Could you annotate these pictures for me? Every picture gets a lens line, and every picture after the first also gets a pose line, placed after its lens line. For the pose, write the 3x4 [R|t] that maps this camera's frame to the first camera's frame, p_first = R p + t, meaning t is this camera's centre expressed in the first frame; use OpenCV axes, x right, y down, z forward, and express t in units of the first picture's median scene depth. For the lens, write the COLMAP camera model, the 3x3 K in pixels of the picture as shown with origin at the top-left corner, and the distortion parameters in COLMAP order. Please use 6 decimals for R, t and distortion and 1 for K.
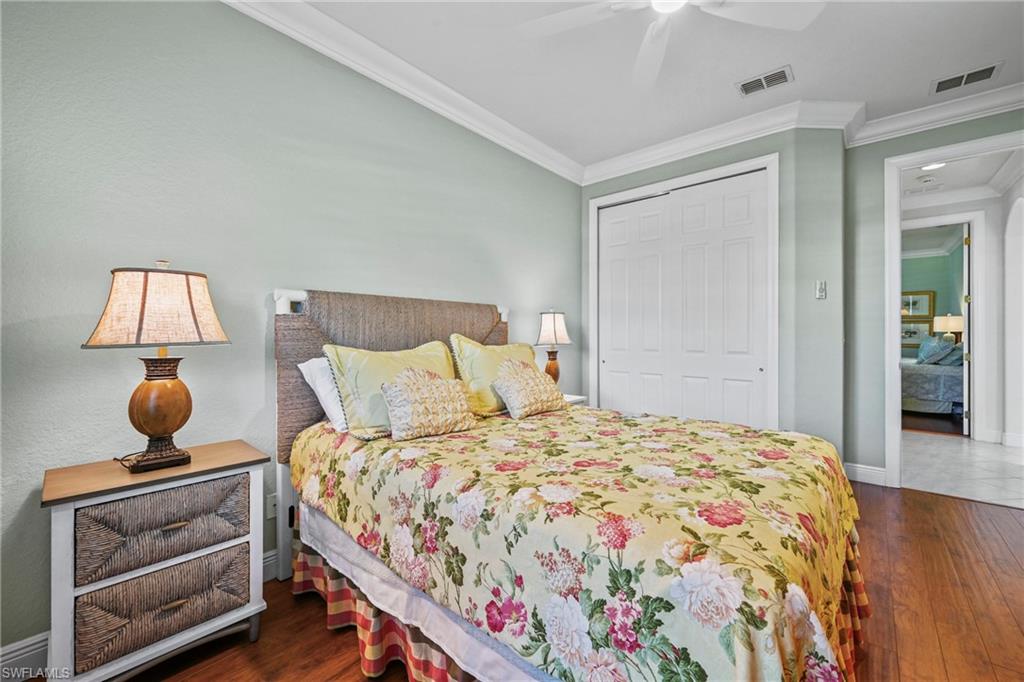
lens RADIAL K [[410.0, 0, 512.8], [0, 410.0, 337.1], [0, 0, 1]] dist [0.002730, 0.000243]
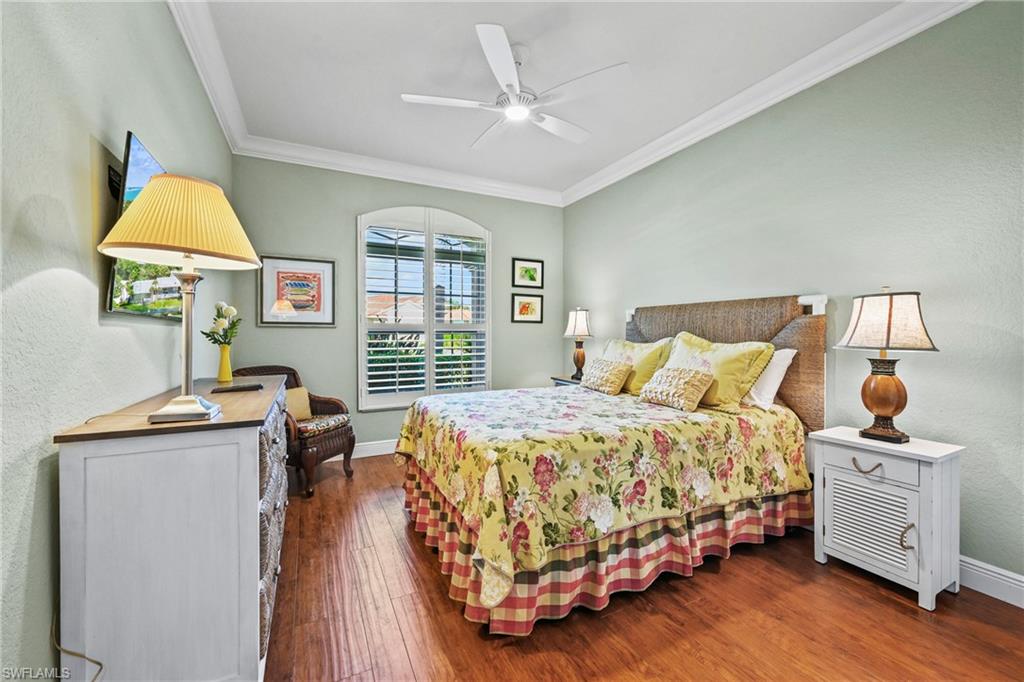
lens RADIAL K [[410.0, 0, 512.8], [0, 410.0, 337.1], [0, 0, 1]] dist [0.002730, 0.000243]
pose [[-0.375016, 0.013593, -0.926919, 1.129369], [0.004616, 0.999907, 0.012796, -0.010118], [0.927007, 0.000520, -0.375044, 0.958095]]
